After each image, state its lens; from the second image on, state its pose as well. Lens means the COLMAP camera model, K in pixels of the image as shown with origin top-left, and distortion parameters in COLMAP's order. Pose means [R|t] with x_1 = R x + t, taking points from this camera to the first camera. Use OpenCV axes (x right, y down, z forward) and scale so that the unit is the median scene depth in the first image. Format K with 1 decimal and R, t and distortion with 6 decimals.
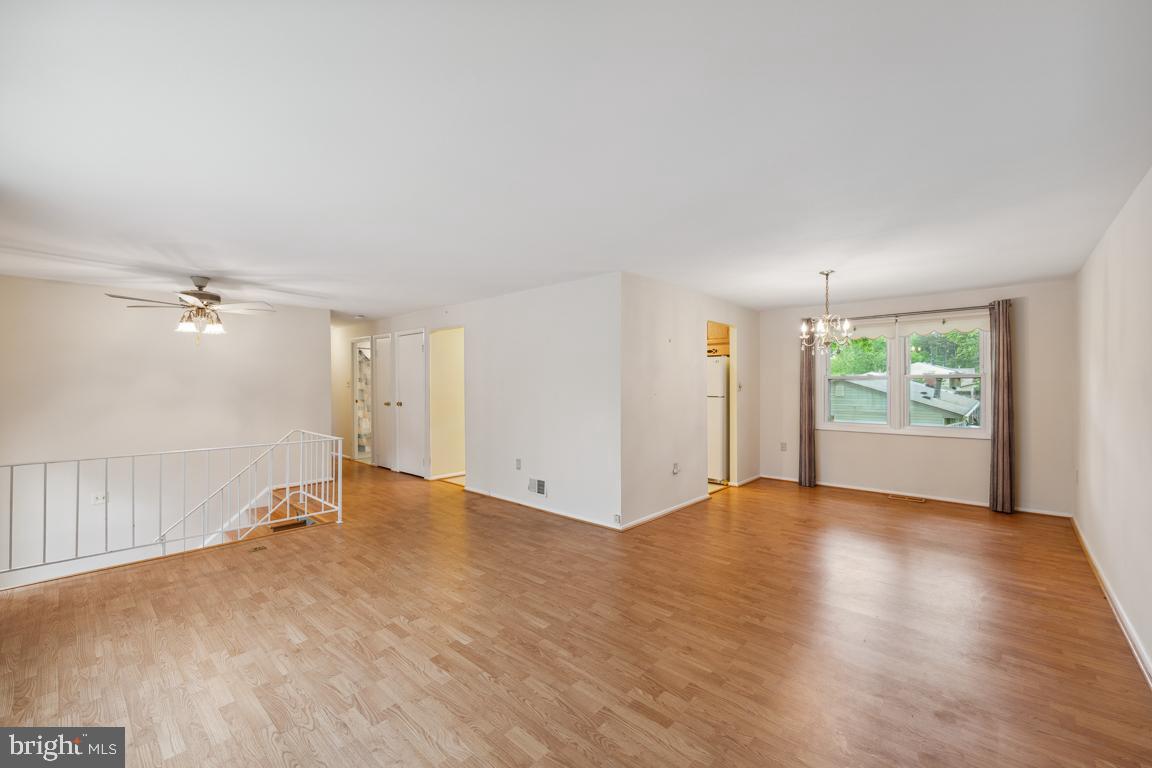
lens RADIAL K [[467.1, 0, 577.6], [0, 467.1, 388.3], [0, 0, 1]] dist [-0.002408, -0.000241]
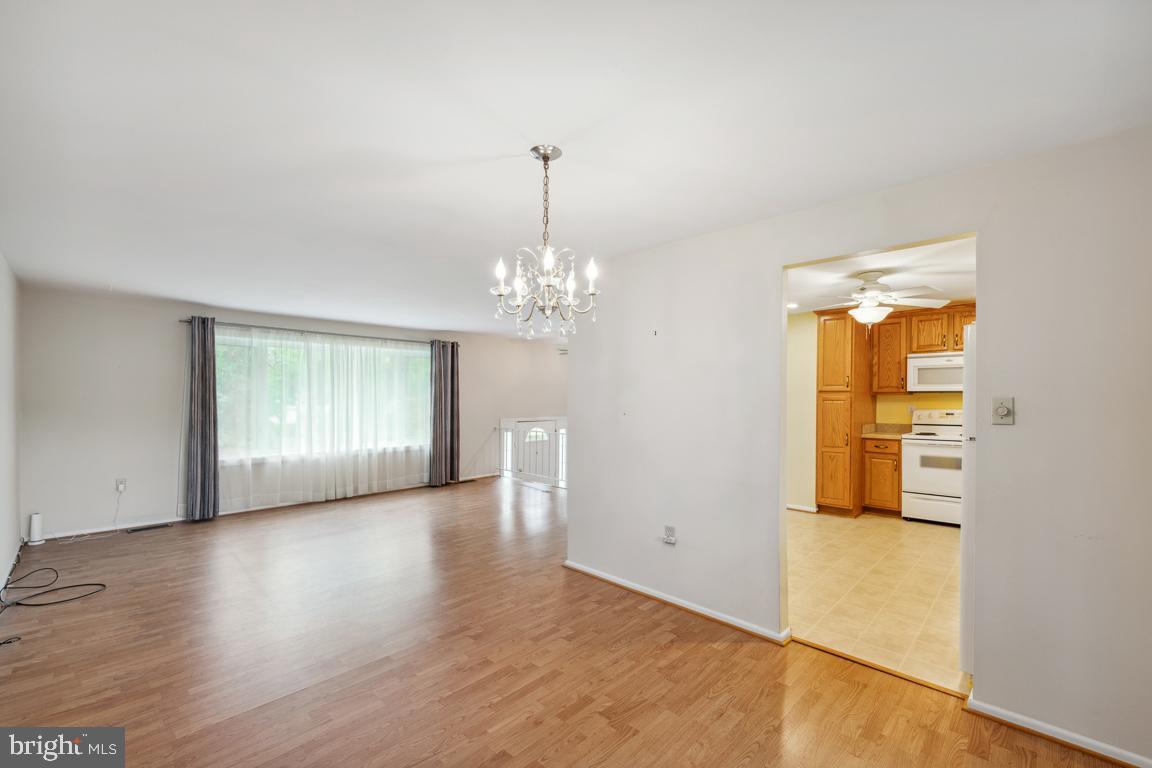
lens RADIAL K [[480.4, 0, 579.7], [0, 480.4, 402.2], [0, 0, 1]] dist [-0.000005, -0.000142]
pose [[-0.031738, 0.013421, -0.999406, 1.439650], [-0.013669, 0.999811, 0.013861, -0.022401], [0.999403, 0.014101, -0.031548, 1.520758]]
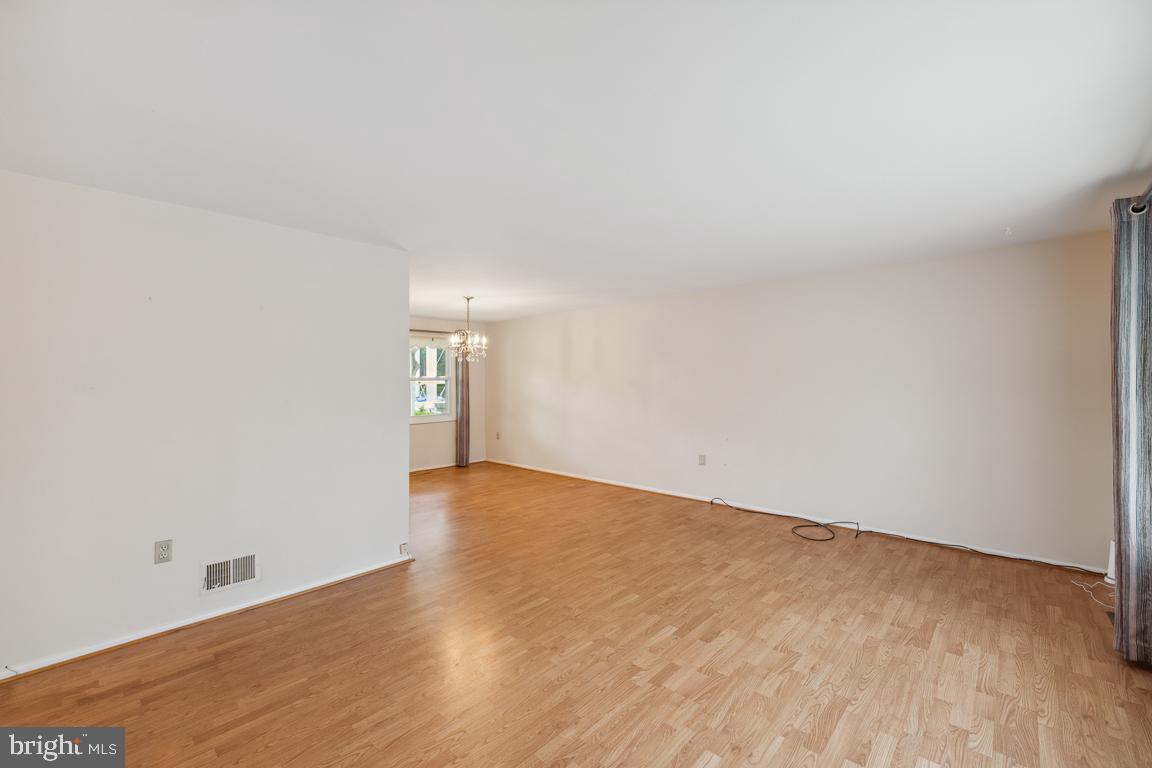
lens RADIAL K [[466.3, 0, 571.9], [0, 466.3, 379.3], [0, 0, 1]] dist [-0.001103, -0.000446]
pose [[0.034898, 0.004905, 0.999379, -1.069657], [0.019909, 0.999786, -0.005602, -0.014378], [-0.999193, 0.020092, 0.034793, 0.971425]]
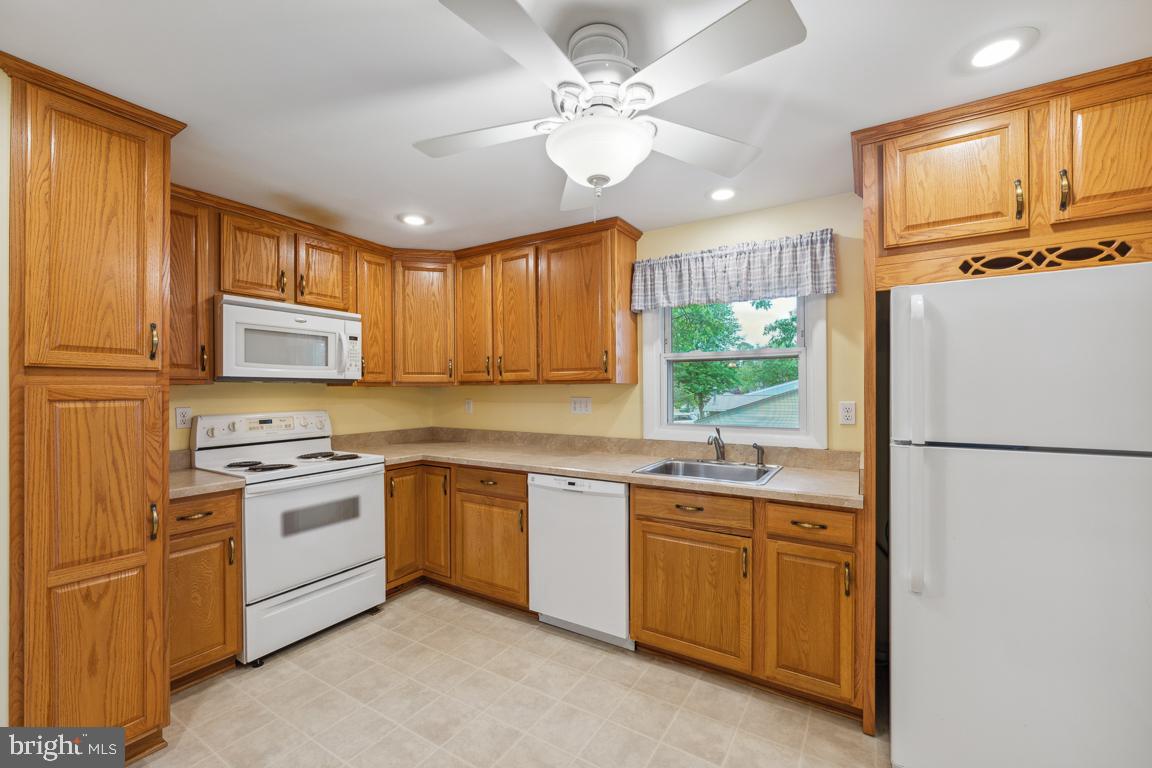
lens RADIAL K [[476.4, 0, 571.5], [0, 476.4, 382.9], [0, 0, 1]] dist [-0.000377, -0.000555]
pose [[0.984513, -0.002507, 0.175292, -0.014622], [0.006844, 0.999685, -0.024140, -0.021052], [-0.175177, 0.024965, 0.984220, 1.813155]]
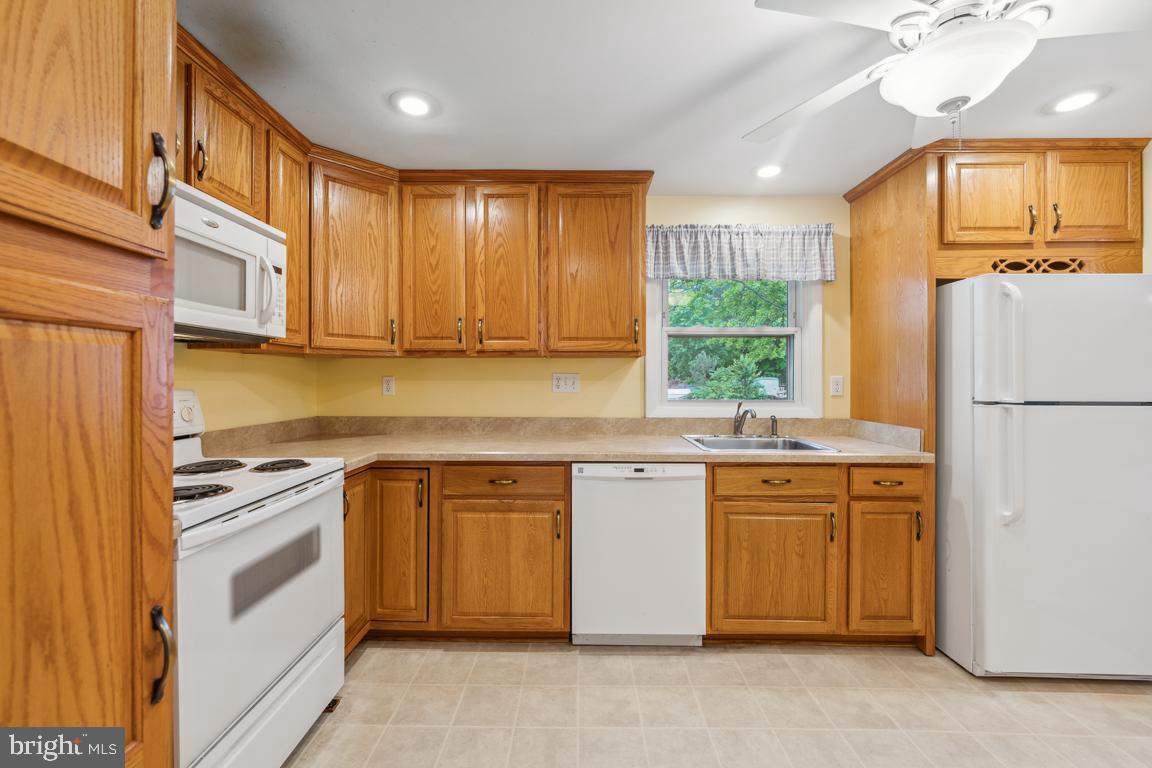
lens RADIAL K [[471.6, 0, 570.4], [0, 471.6, 373.7], [0, 0, 1]] dist [0.000107, -0.000293]
pose [[0.747960, 0.009718, 0.663673, -0.420445], [0.005648, 0.999763, -0.021005, 0.006504], [-0.663720, 0.019459, 0.747728, 2.187284]]
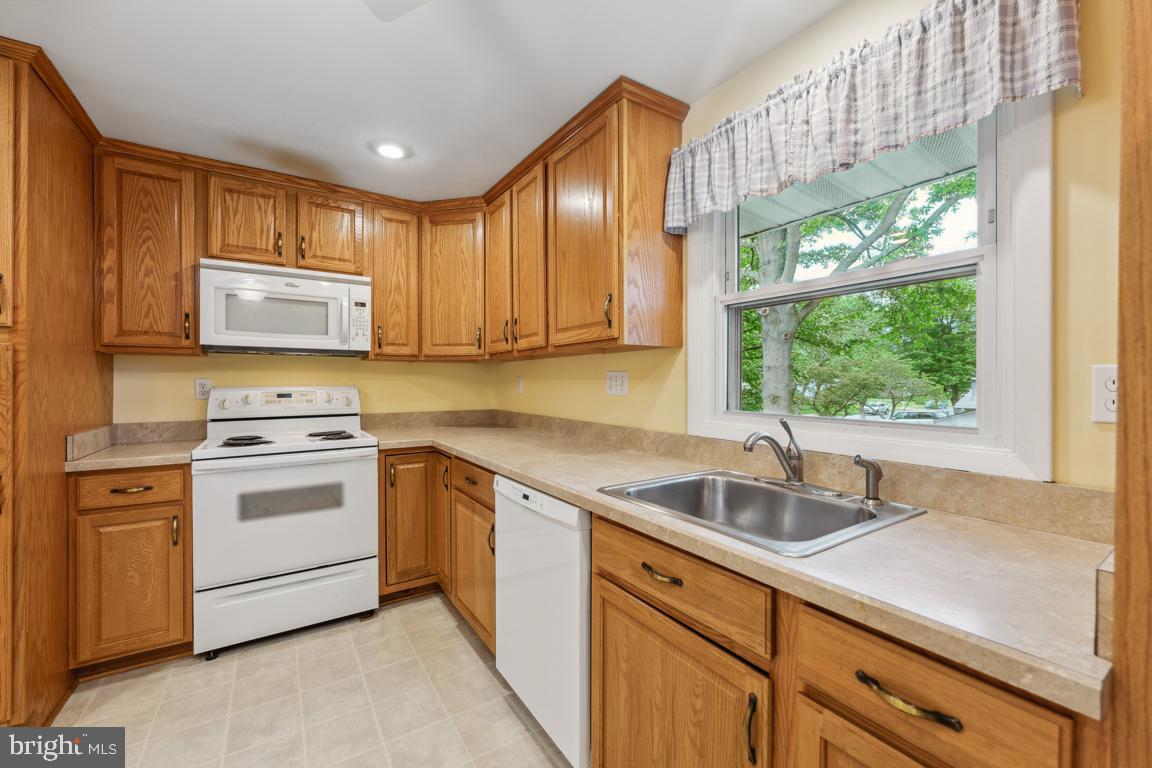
lens RADIAL K [[466.3, 0, 571.9], [0, 466.3, 379.3], [0, 0, 1]] dist [-0.001103, -0.000446]
pose [[0.966933, -0.000591, -0.255031, 0.323672], [-0.003165, 0.999893, -0.014315, 0.010055], [0.255012, 0.014649, 0.966827, 2.146221]]
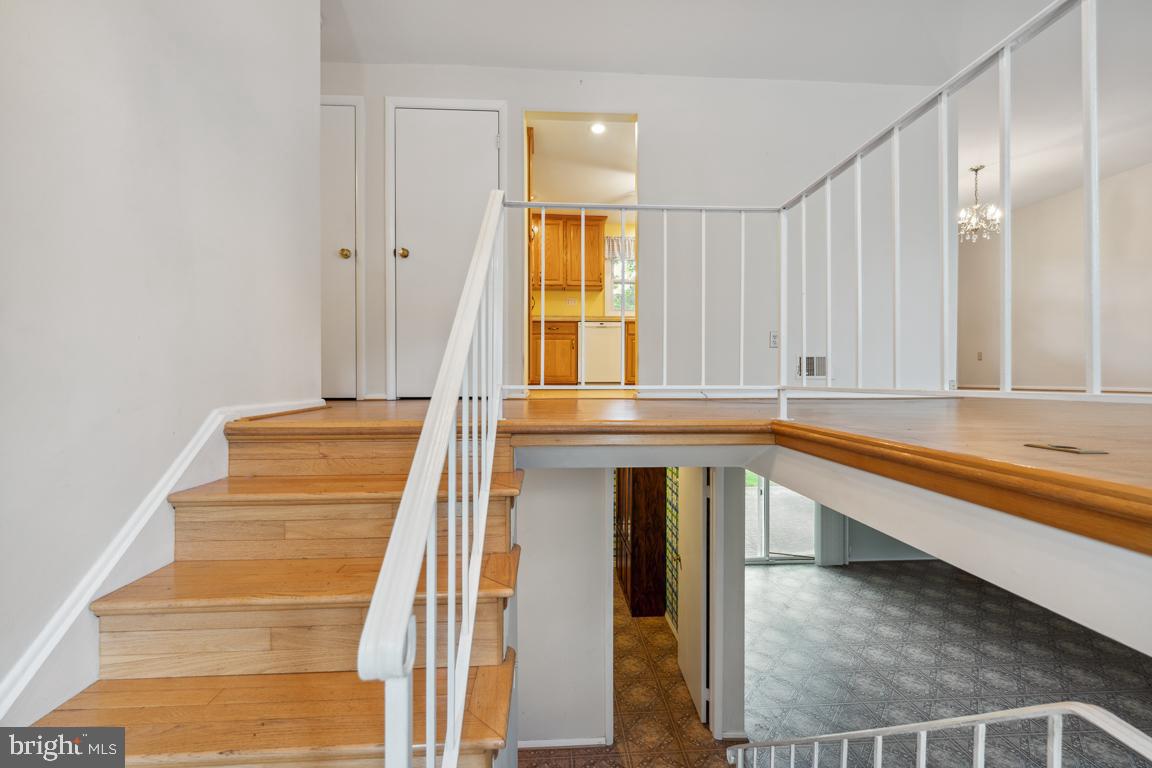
lens RADIAL K [[478.8, 0, 574.8], [0, 478.8, 373.9], [0, 0, 1]] dist [-0.000641, -0.000125]
pose [[0.694396, 0.005050, 0.719575, -1.439774], [0.007208, 0.999876, -0.013973, 0.384531], [-0.719557, 0.014890, 0.694274, 1.301149]]
